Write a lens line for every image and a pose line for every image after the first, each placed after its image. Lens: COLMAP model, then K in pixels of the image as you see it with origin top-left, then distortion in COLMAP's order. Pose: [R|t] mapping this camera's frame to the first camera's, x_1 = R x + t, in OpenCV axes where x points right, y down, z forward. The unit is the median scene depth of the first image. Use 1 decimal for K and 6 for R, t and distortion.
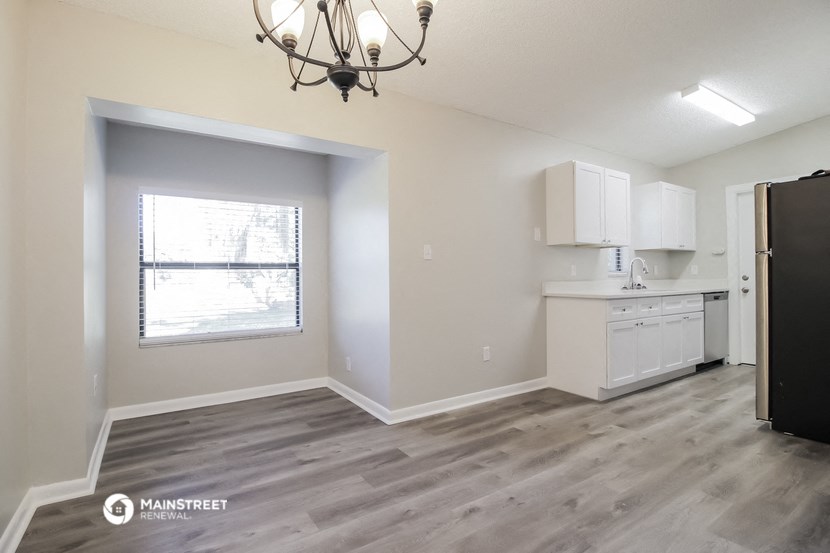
lens RADIAL K [[400.0, 0, 411.1], [0, 400.0, 274.2], [0, 0, 1]] dist [-0.020909, -0.006904]
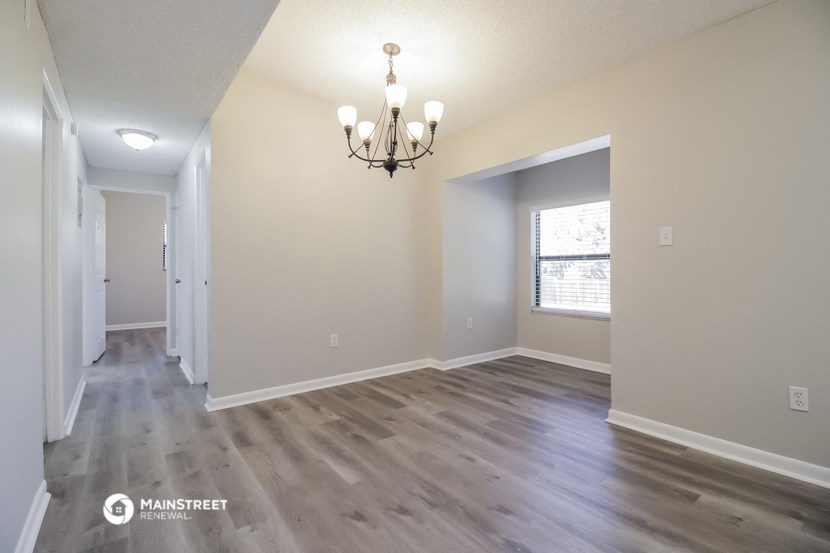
lens RADIAL K [[400.0, 0, 416.1], [0, 400.0, 261.5], [0, 0, 1]] dist [-0.020909, -0.006904]
pose [[0.068131, -0.004889, -0.997664, 0.911774], [0.006323, 0.999970, -0.004469, -0.008370], [0.997656, -0.006004, 0.068160, 0.497554]]
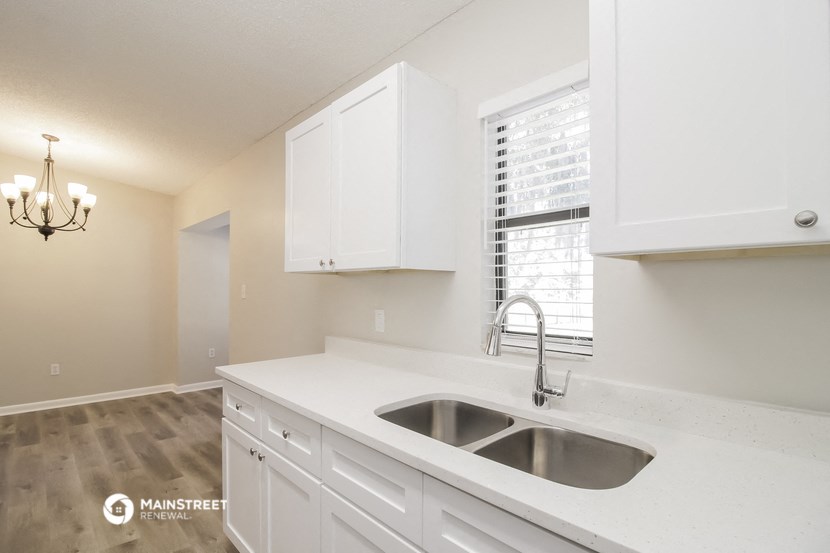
lens RADIAL K [[400.0, 0, 415.9], [0, 400.0, 281.7], [0, 0, 1]] dist [-0.020909, -0.006904]
pose [[0.198835, -0.013597, -0.979939, 1.338173], [-0.003673, 0.999886, -0.014620, -0.077586], [0.980026, 0.006506, 0.198762, 1.382794]]
